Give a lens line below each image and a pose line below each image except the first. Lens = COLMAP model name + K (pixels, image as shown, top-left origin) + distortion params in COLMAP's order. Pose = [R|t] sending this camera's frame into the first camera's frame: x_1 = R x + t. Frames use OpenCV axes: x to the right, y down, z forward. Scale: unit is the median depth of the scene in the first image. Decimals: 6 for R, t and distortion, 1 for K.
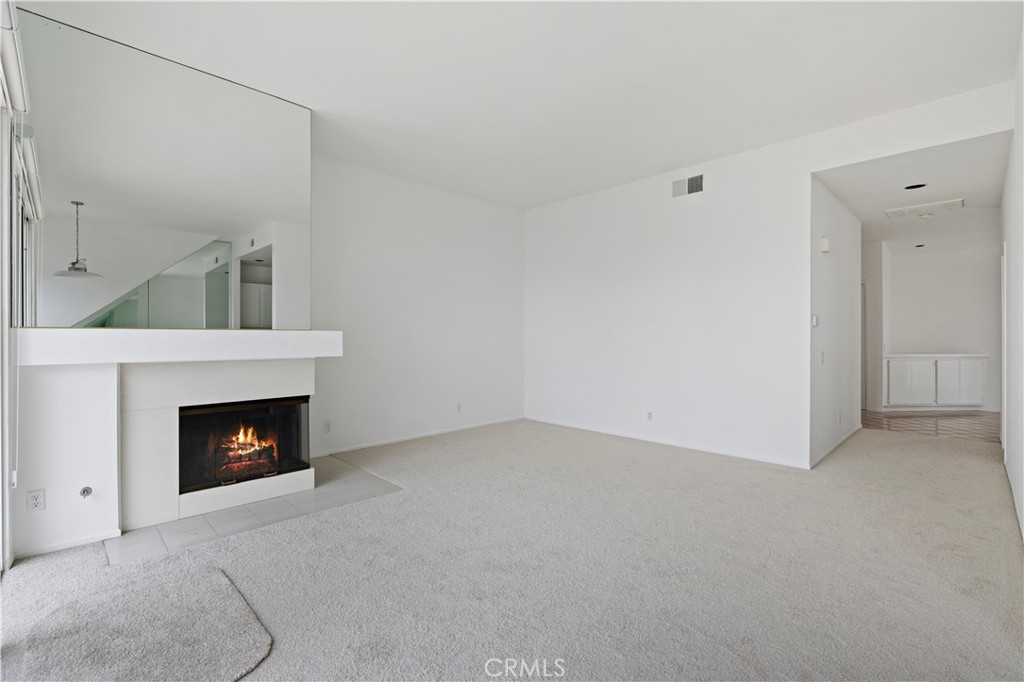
lens RADIAL K [[456.9, 0, 512.0], [0, 456.9, 341.0], [0, 0, 1]] dist [-0.000626, -0.000118]
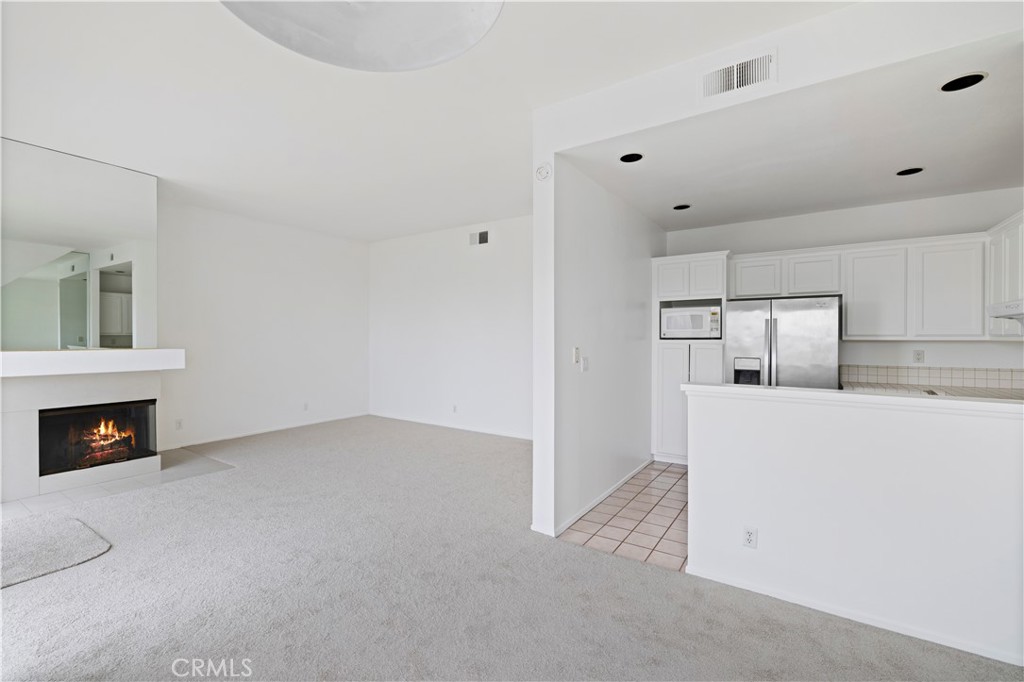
lens RADIAL K [[452.8, 0, 510.3], [0, 452.8, 343.9], [0, 0, 1]] dist [-0.000248, -0.000146]
pose [[0.981452, 0.001310, 0.191705, 0.288114], [-0.002658, 0.999974, 0.006774, -0.047004], [-0.191691, -0.007158, 0.981429, -0.438750]]
